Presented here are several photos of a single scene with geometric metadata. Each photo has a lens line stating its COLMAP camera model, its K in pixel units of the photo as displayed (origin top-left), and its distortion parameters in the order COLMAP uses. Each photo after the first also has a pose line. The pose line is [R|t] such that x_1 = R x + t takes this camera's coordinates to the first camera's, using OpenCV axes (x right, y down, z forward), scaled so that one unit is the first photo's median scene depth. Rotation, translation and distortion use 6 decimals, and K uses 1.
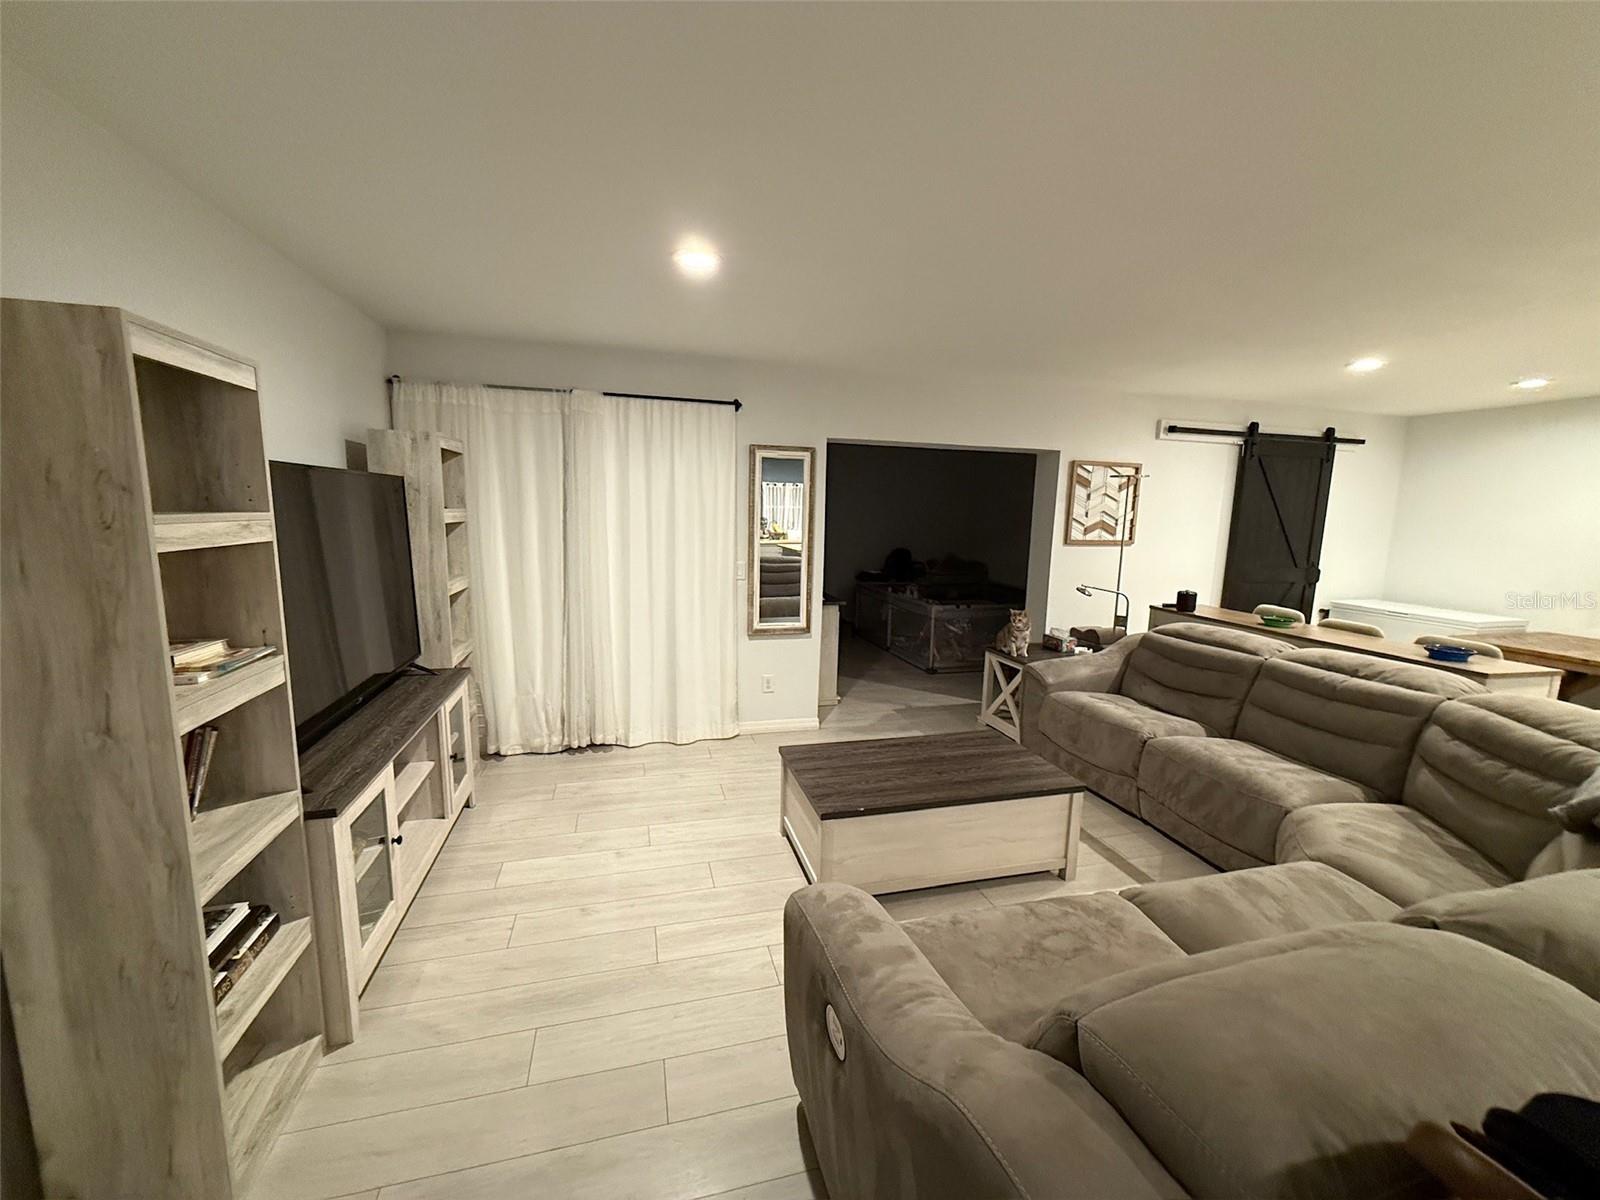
lens RADIAL K [[639.5, 0, 800.5], [0, 639.5, 602.4], [0, 0, 1]] dist [0.001637, -0.000298]
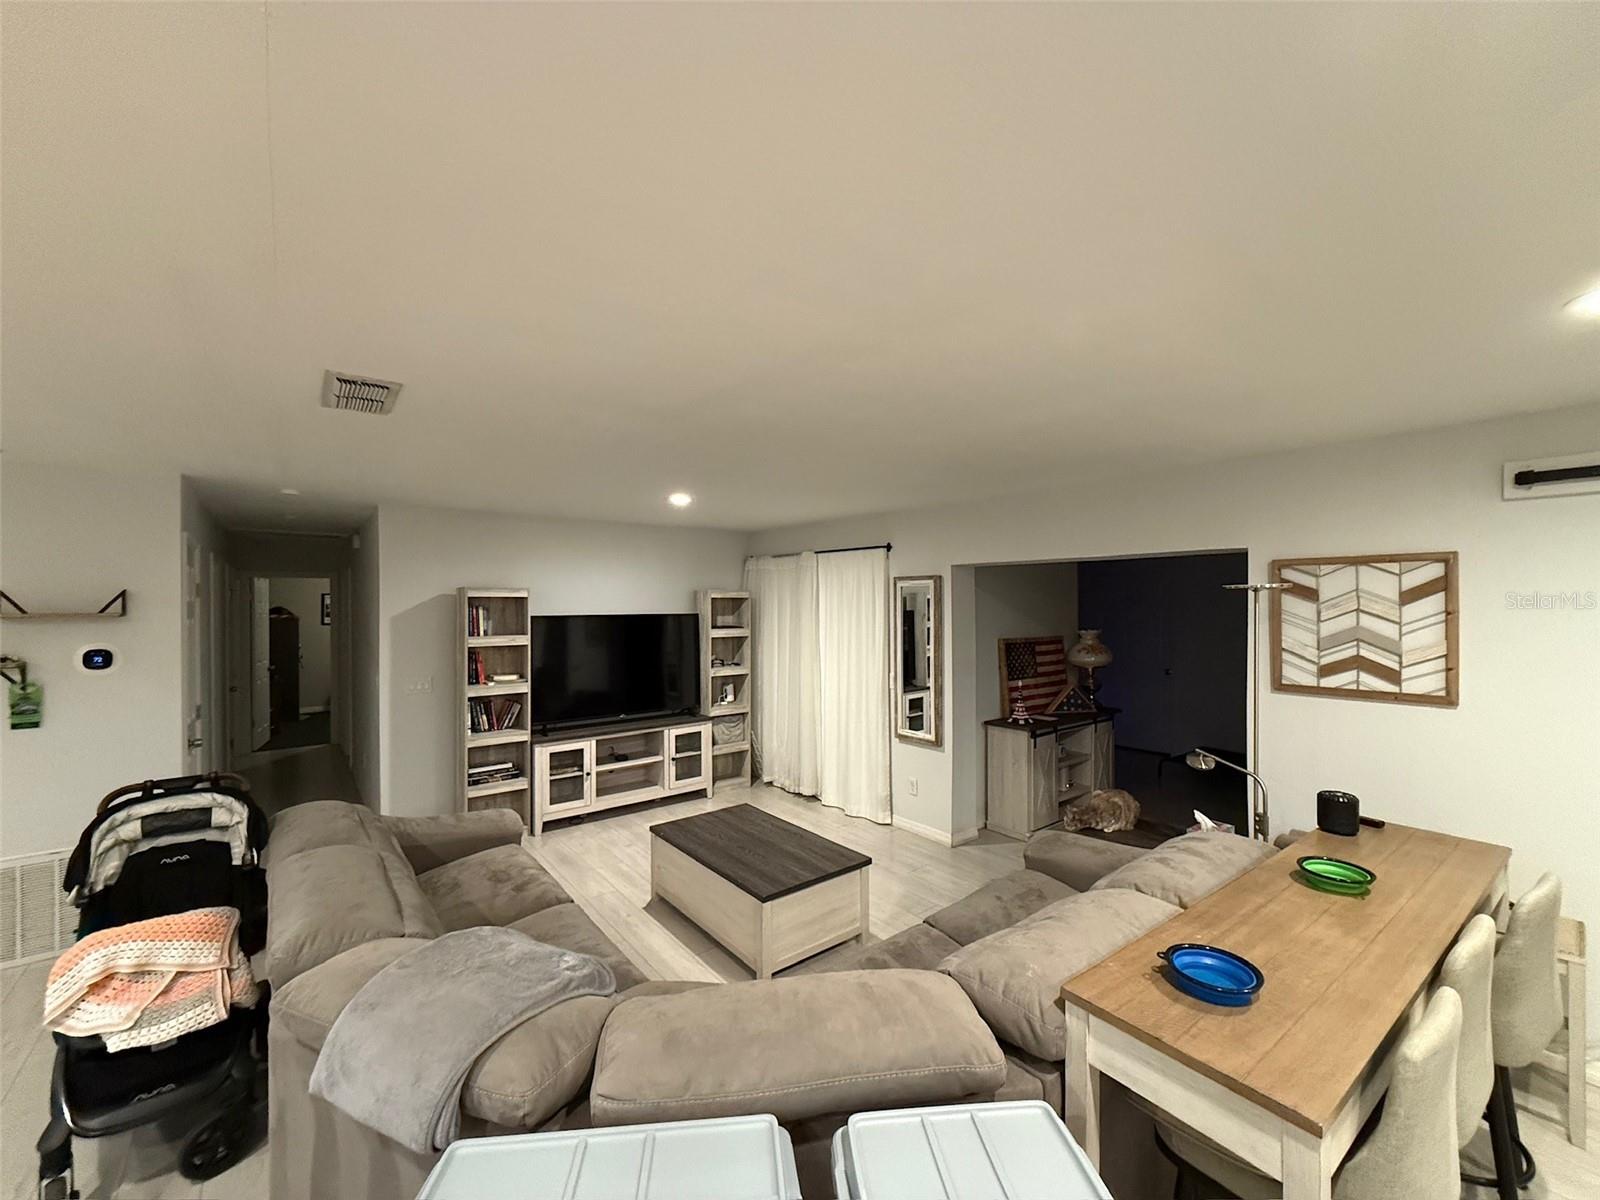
lens RADIAL K [[639.5, 0, 800.5], [0, 639.5, 602.4], [0, 0, 1]] dist [0.001637, -0.000298]
pose [[0.396281, -0.026615, -0.917743, 0.915367], [-0.122676, 0.989082, -0.081655, -0.075505], [0.909897, 0.144943, 0.388690, 0.356628]]
